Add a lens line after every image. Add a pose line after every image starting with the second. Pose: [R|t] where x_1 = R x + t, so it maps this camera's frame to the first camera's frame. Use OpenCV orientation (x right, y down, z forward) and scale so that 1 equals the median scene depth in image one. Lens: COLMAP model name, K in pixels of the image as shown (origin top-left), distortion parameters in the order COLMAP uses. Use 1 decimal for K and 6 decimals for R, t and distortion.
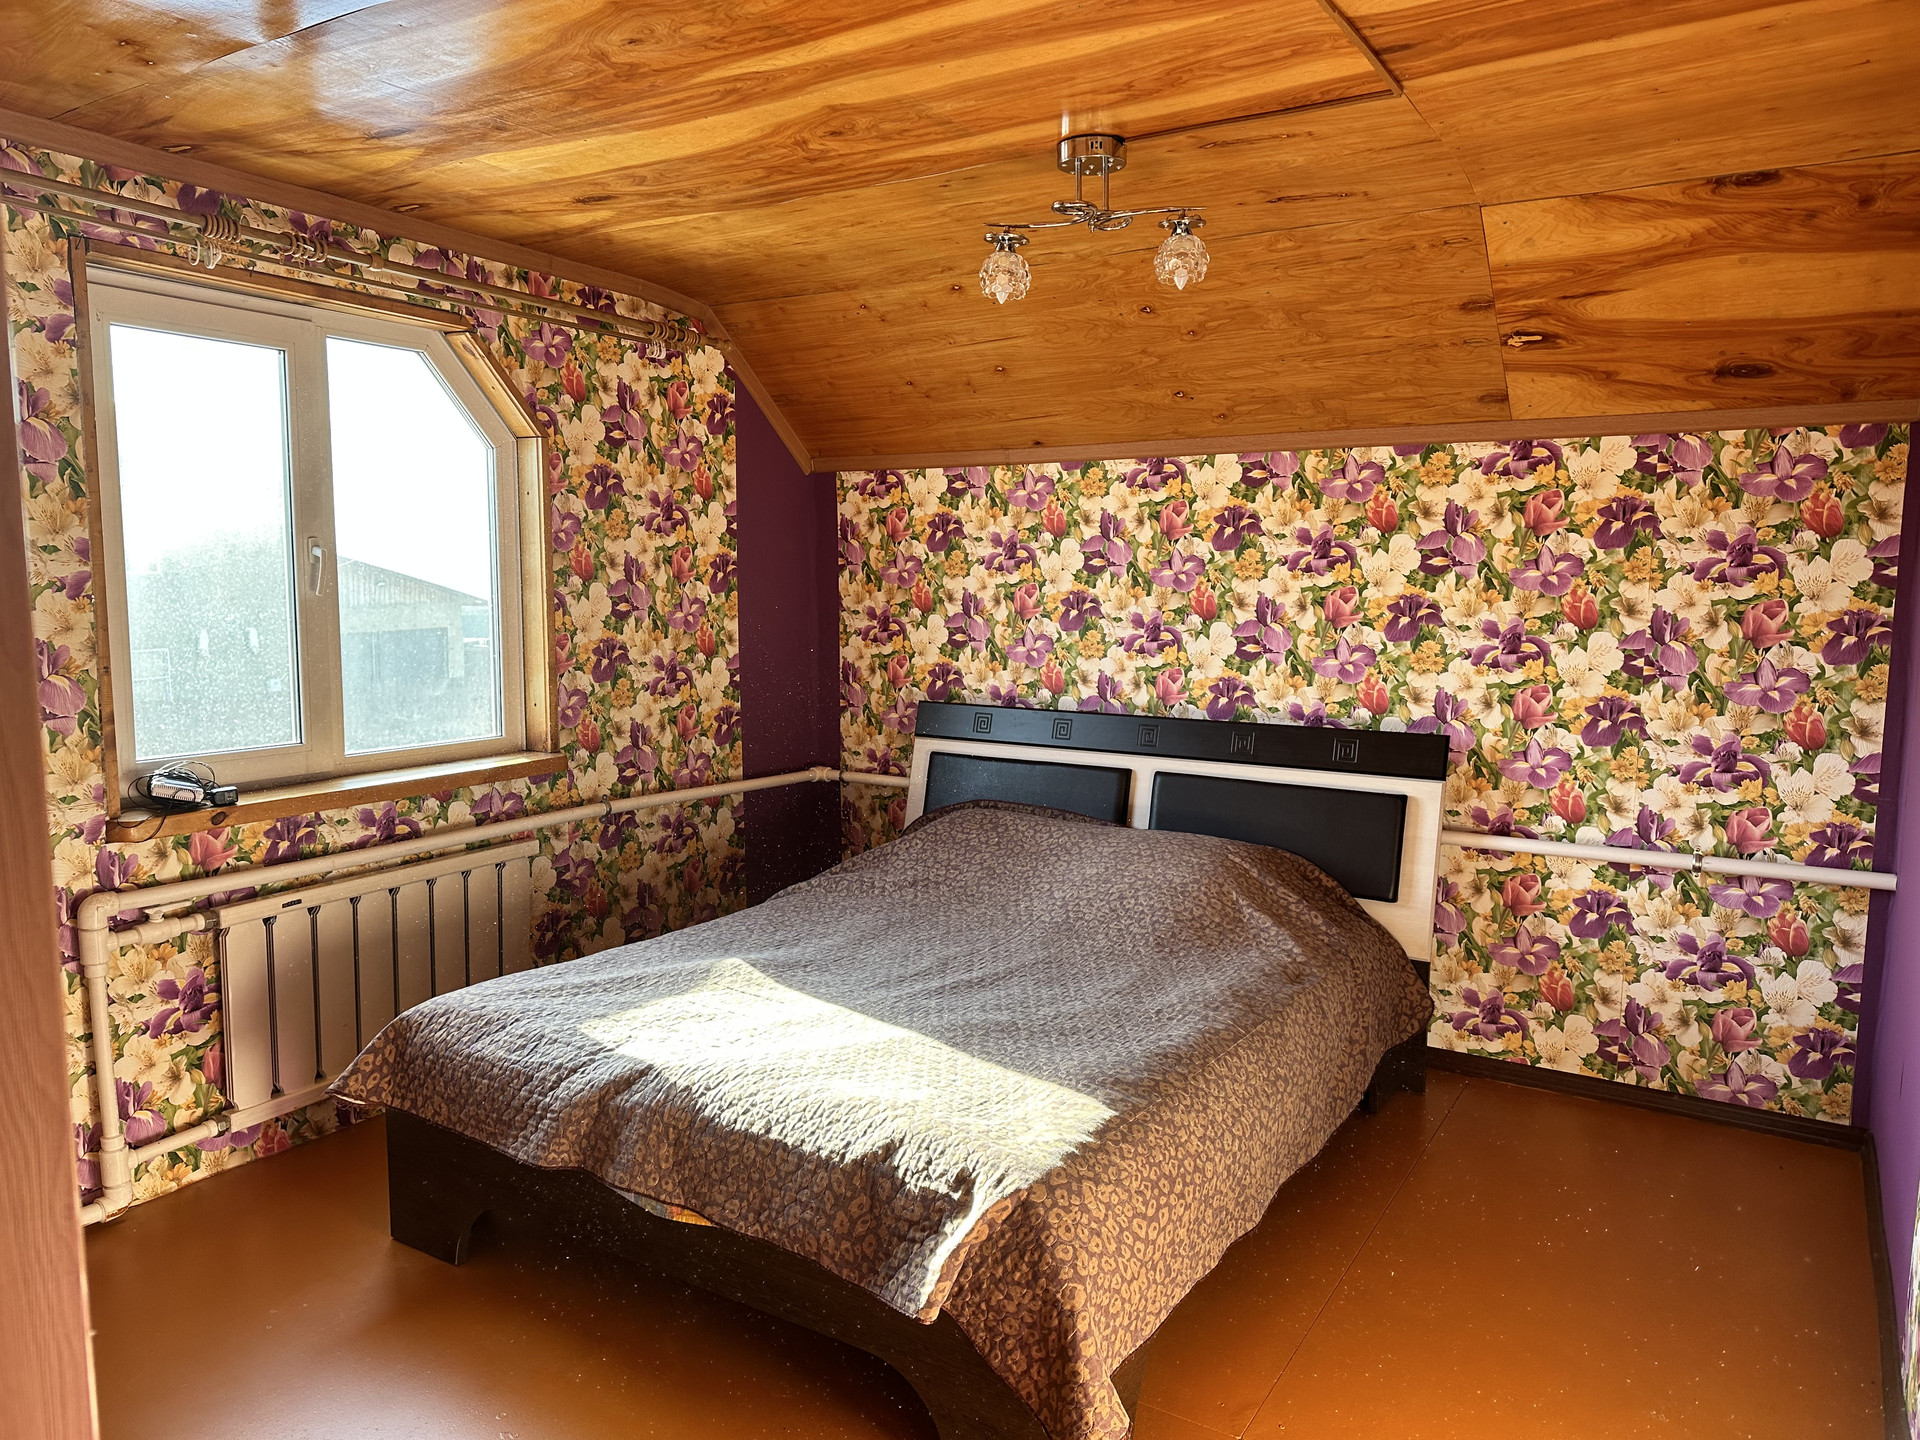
lens RADIAL K [[1323.3, 0, 960.0], [0, 1323.3, 720.0], [0, 0, 1]] dist [0.135687, -0.262184]
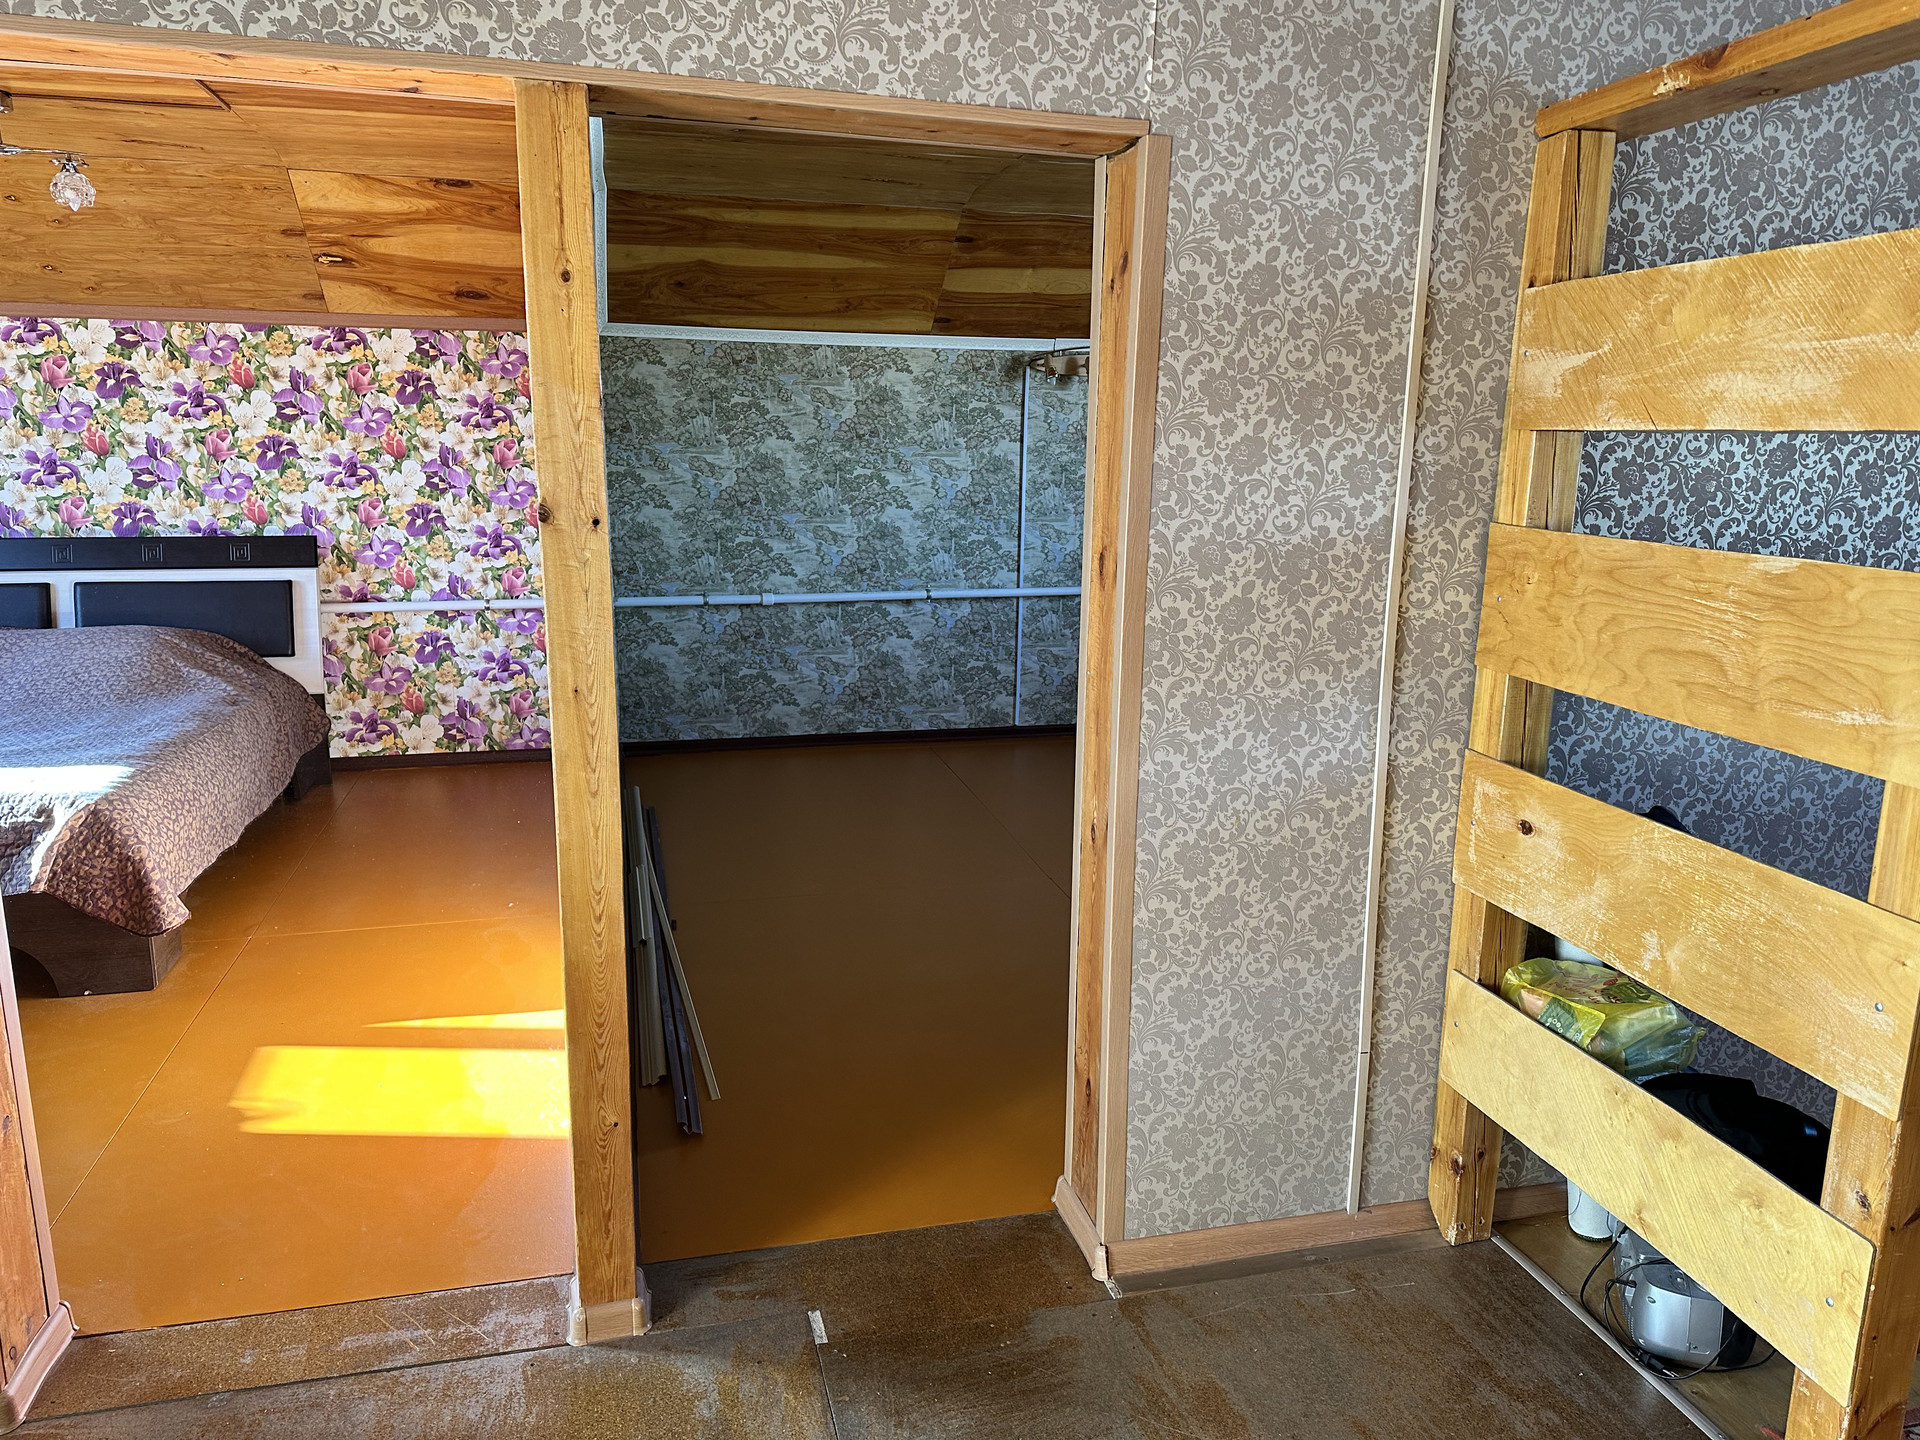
lens RADIAL K [[1353.2, 0, 960.0], [0, 1353.2, 720.0], [0, 0, 1]] dist [0.047774, -0.046606]
pose [[0.694686, -0.150321, 0.703431, -0.216747], [0.074025, 0.987668, 0.137957, 0.057134], [-0.715494, -0.043765, 0.697247, -0.526184]]
